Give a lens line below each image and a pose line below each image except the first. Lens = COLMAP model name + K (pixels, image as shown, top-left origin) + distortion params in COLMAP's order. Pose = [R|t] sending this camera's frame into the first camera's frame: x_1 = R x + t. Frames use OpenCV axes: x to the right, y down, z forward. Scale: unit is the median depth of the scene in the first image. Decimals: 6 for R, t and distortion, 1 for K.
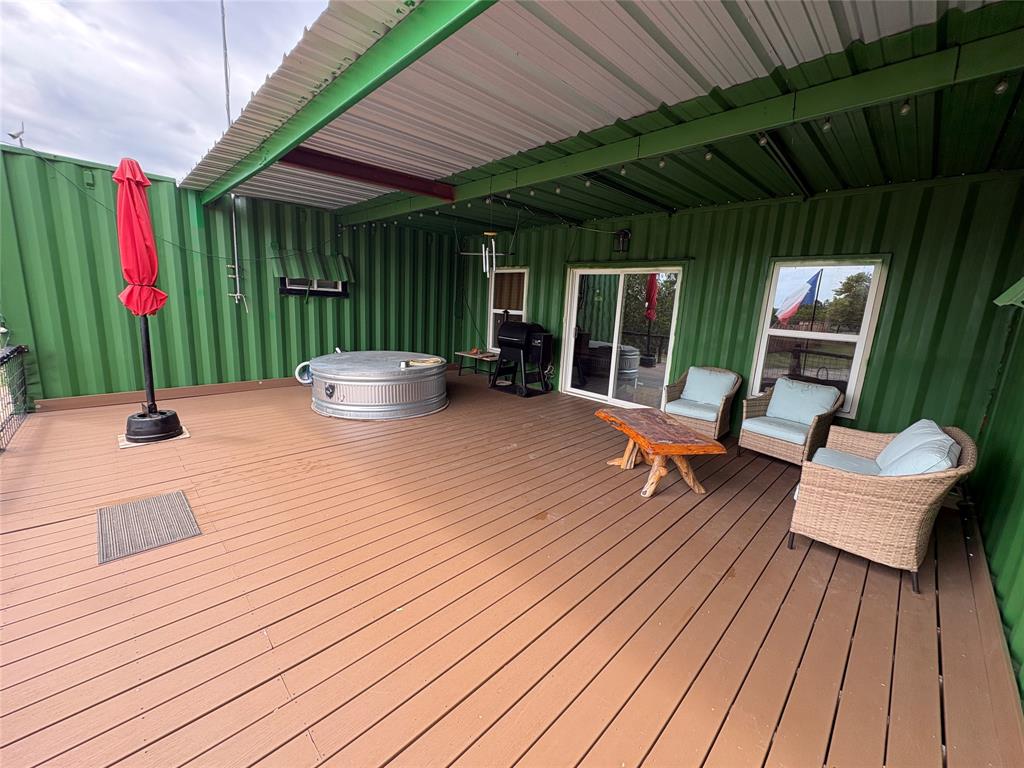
lens RADIAL K [[404.0, 0, 510.8], [0, 404.0, 387.7], [0, 0, 1]] dist [-0.000509, 0.000514]
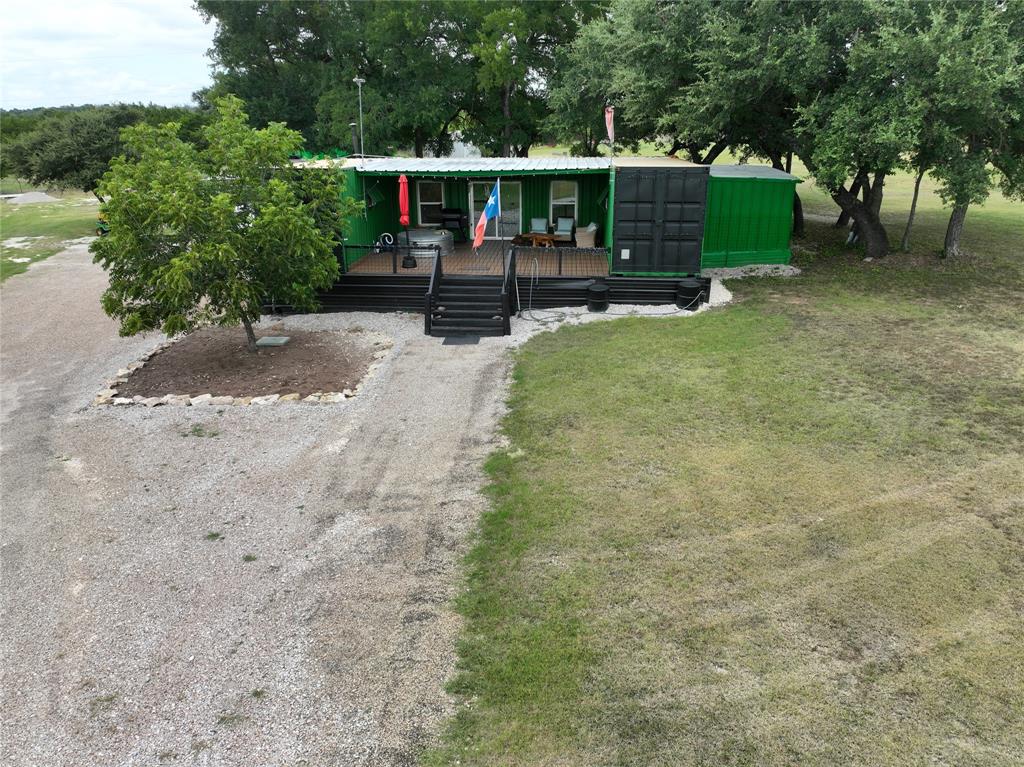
lens RADIAL K [[727.6, 0, 517.2], [0, 727.6, 384.3], [0, 0, 1]] dist [0.005160, 0.011139]
pose [[0.748489, -0.273520, 0.604112, -3.616170], [0.183126, 0.960806, 0.208126, -0.017233], [-0.637361, -0.045152, 0.769241, -3.474319]]
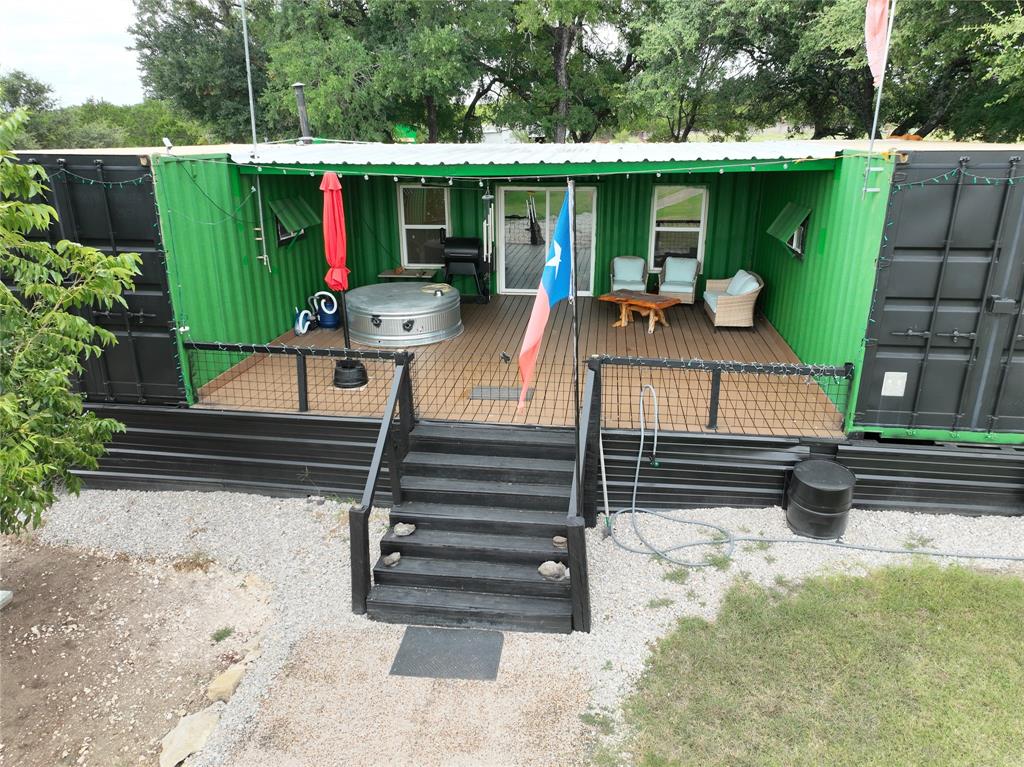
lens RADIAL K [[727.6, 0, 513.5], [0, 727.6, 380.5], [0, 0, 1]] dist [0.005160, 0.011139]
pose [[0.787016, -0.255527, 0.561526, -1.728498], [0.174986, 0.965269, 0.193998, -0.237532], [-0.591596, -0.054421, 0.804396, -1.118063]]
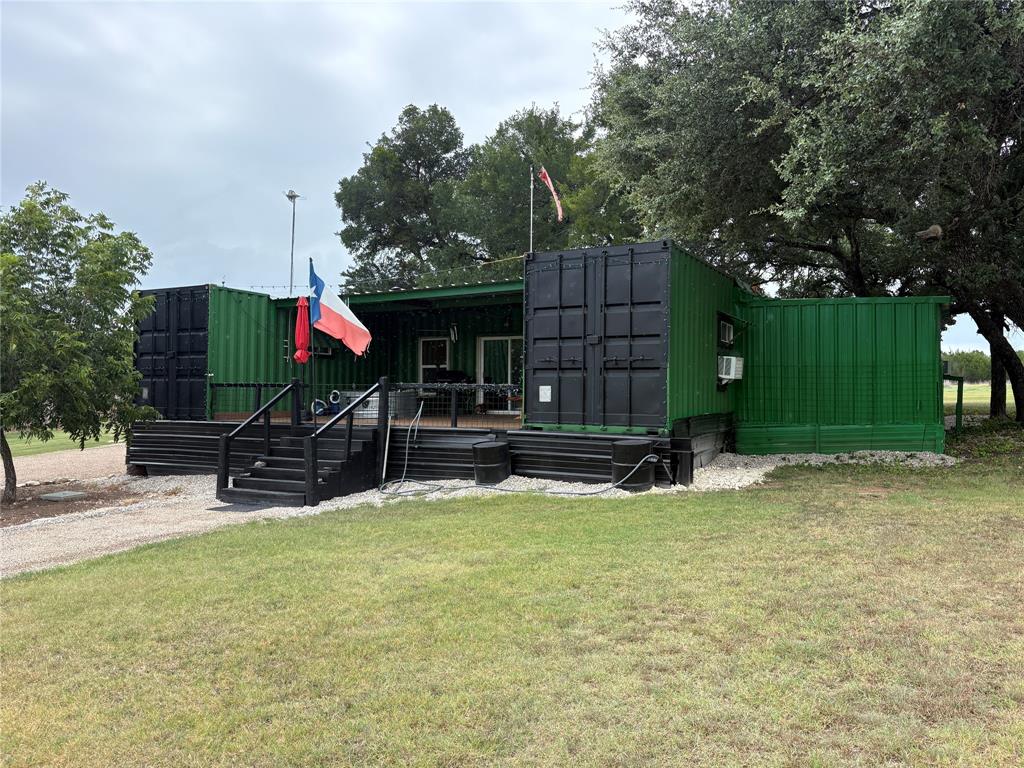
lens RADIAL K [[777.6, 0, 519.4], [0, 777.6, 388.7], [0, 0, 1]] dist [0.029424, -0.016745]
pose [[0.956959, -0.045357, 0.286656, -0.932490], [0.105086, 0.974843, -0.196565, 0.844207], [-0.270529, 0.218228, 0.937652, -3.012637]]
